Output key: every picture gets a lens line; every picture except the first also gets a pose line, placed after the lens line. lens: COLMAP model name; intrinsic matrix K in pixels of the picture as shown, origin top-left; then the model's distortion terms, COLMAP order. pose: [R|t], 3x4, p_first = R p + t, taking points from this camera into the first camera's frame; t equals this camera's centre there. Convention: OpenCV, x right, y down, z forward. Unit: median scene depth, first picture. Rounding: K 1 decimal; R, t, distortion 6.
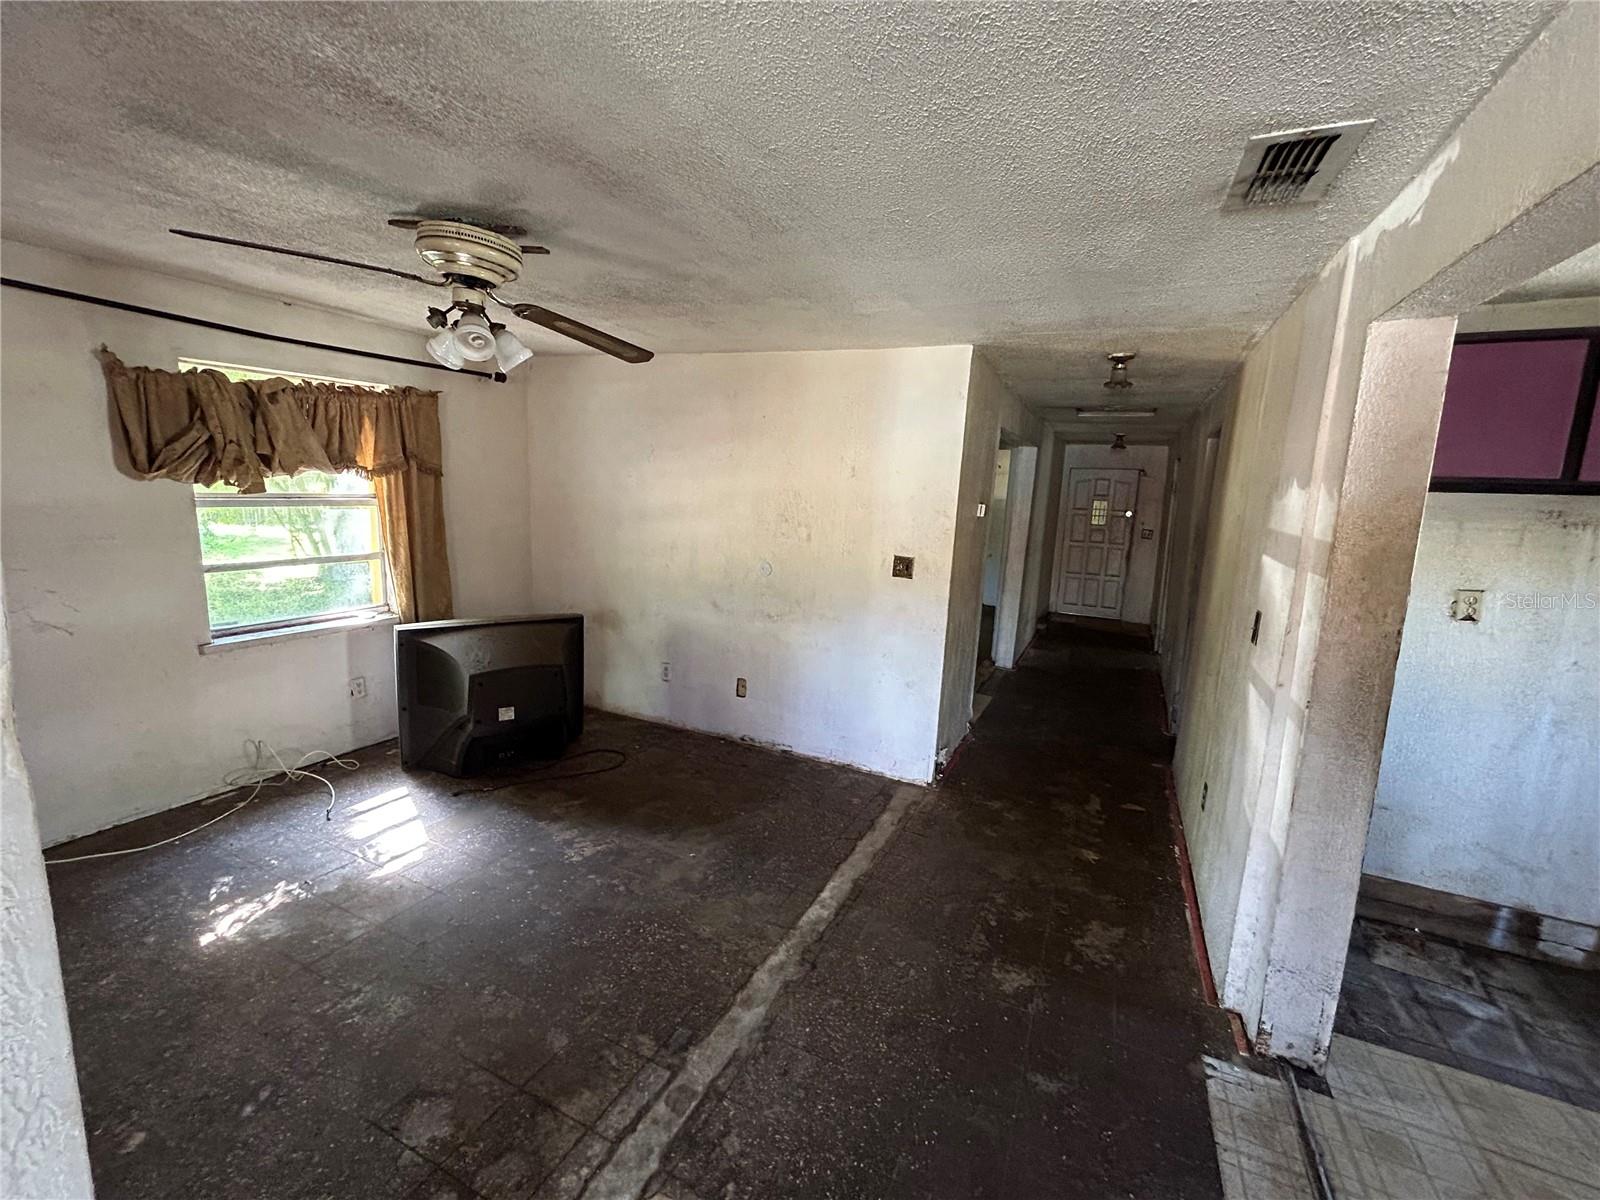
lens RADIAL K [[680.4, 0, 800.0], [0, 680.4, 600.0], [0, 0, 1]] dist [-0.000450, -0.000023]
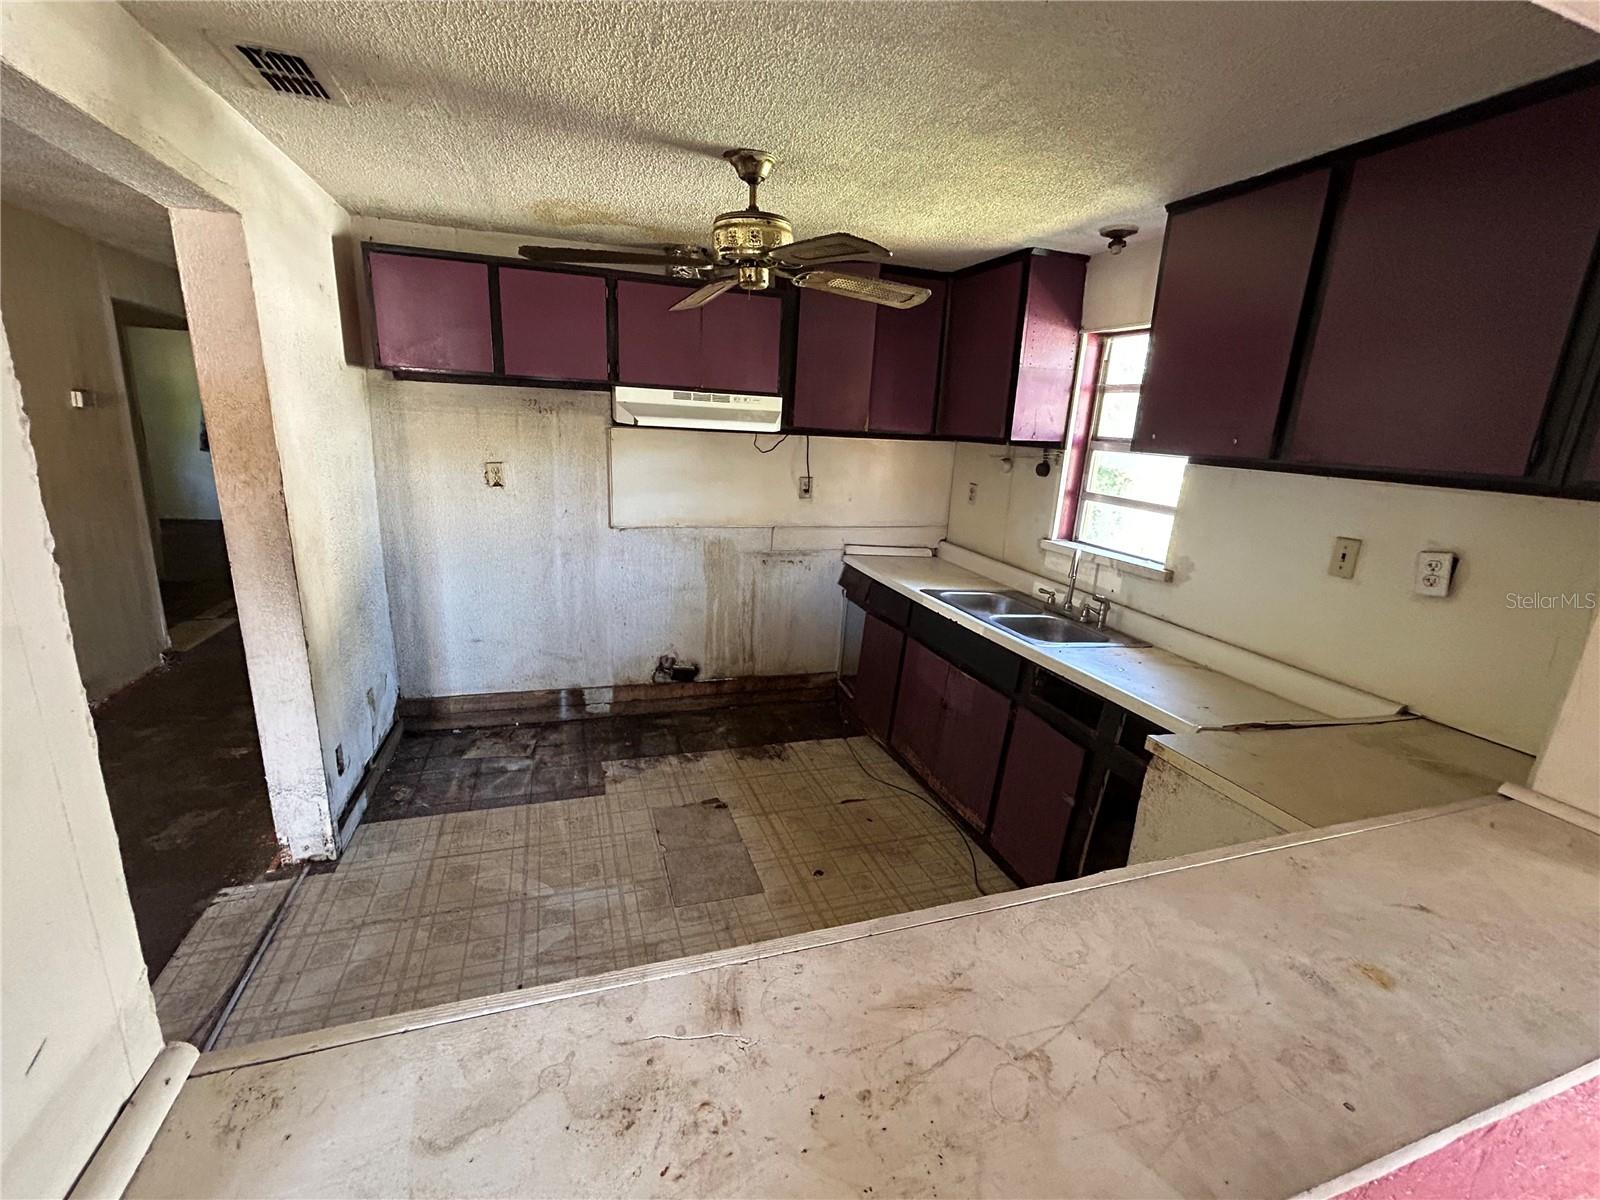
lens RADIAL K [[680.4, 0, 800.0], [0, 680.4, 600.0], [0, 0, 1]] dist [-0.000450, -0.000023]
pose [[0.716177, -0.179543, 0.674429, 0.483385], [0.090391, 0.982066, 0.165454, 0.081754], [-0.692041, -0.057532, 0.719562, -0.353541]]
